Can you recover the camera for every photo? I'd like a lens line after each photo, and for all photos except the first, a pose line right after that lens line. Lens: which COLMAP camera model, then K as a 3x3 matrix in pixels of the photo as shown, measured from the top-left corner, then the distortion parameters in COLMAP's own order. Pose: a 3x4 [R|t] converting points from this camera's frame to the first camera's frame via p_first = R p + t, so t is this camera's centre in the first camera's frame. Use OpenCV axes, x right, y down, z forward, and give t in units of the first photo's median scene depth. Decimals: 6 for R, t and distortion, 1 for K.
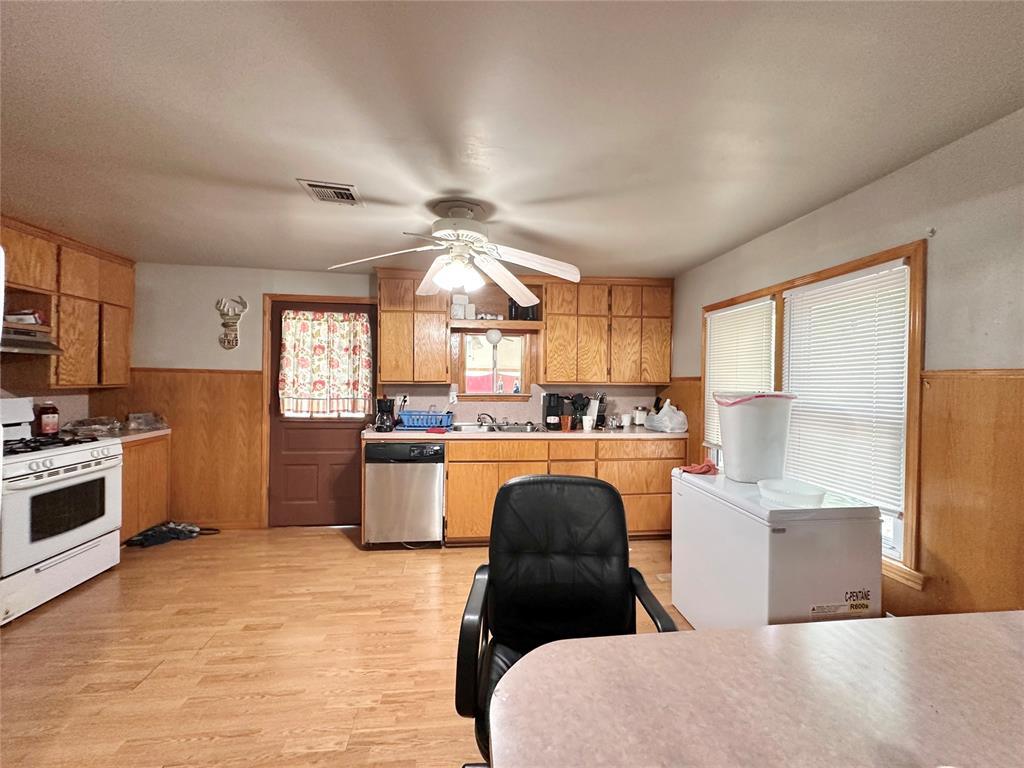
lens RADIAL K [[406.4, 0, 513.4], [0, 406.4, 382.5], [0, 0, 1]] dist [-0.002666, 0.000679]
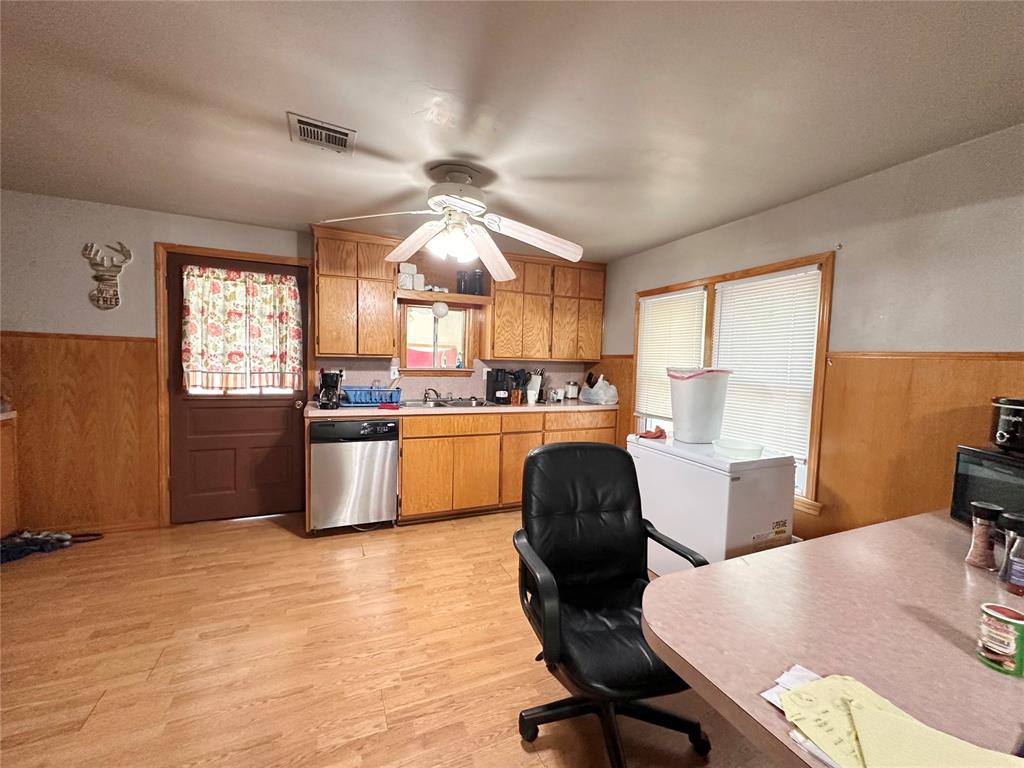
lens RADIAL K [[406.4, 0, 512.0], [0, 406.4, 382.4], [0, 0, 1]] dist [-0.002666, 0.000679]
pose [[0.958352, -0.001823, 0.285582, -0.186157], [-0.014205, 0.998437, 0.054044, 0.006459], [-0.285235, -0.055850, 0.956829, 0.012439]]
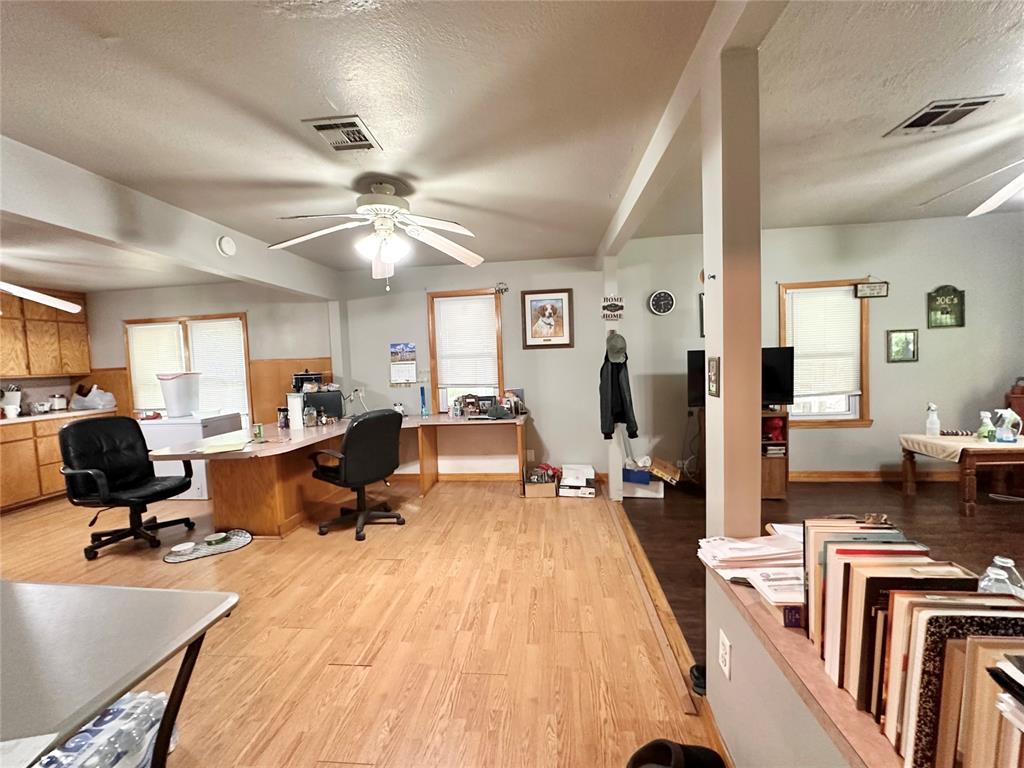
lens RADIAL K [[406.4, 0, 510.9], [0, 406.4, 383.5], [0, 0, 1]] dist [-0.002666, 0.000679]
pose [[0.222212, -0.078057, 0.971869, -0.687061], [0.048788, 0.996432, 0.068875, 0.011795], [-0.973777, 0.032111, 0.225227, -0.719264]]
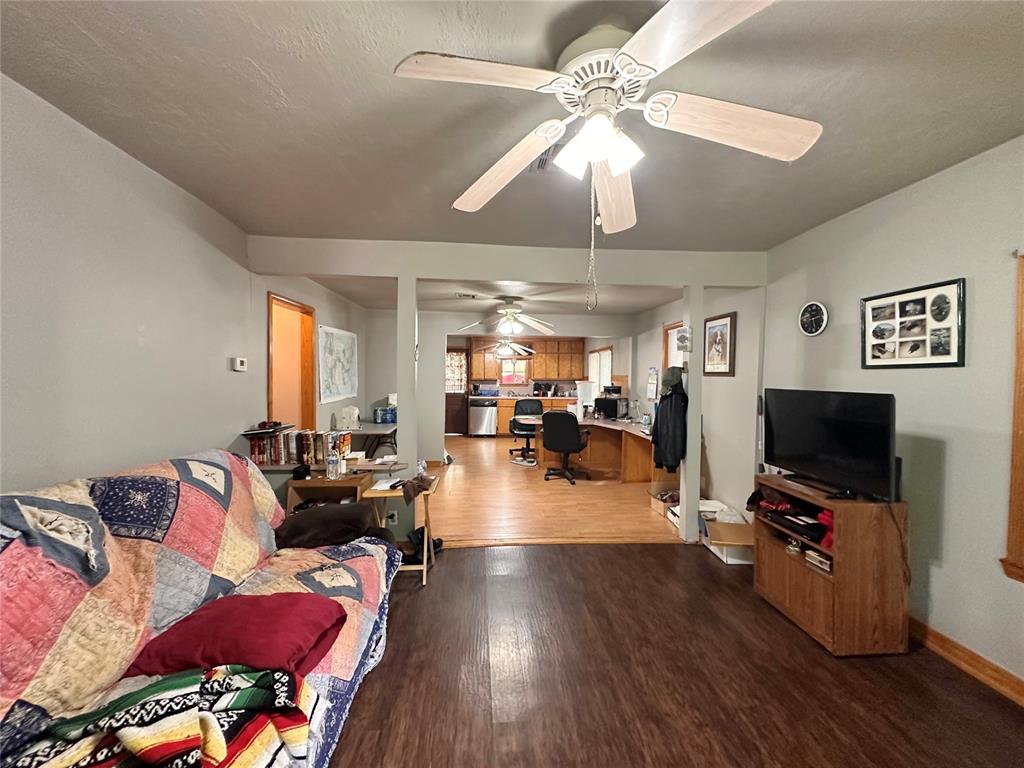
lens RADIAL K [[406.4, 0, 514.6], [0, 406.4, 384.1], [0, 0, 1]] dist [-0.002666, 0.000679]
pose [[0.999464, -0.004930, -0.032350, 0.045387], [0.005353, 0.999901, 0.013017, -0.000218], [0.032282, -0.013183, 0.999392, -1.839716]]
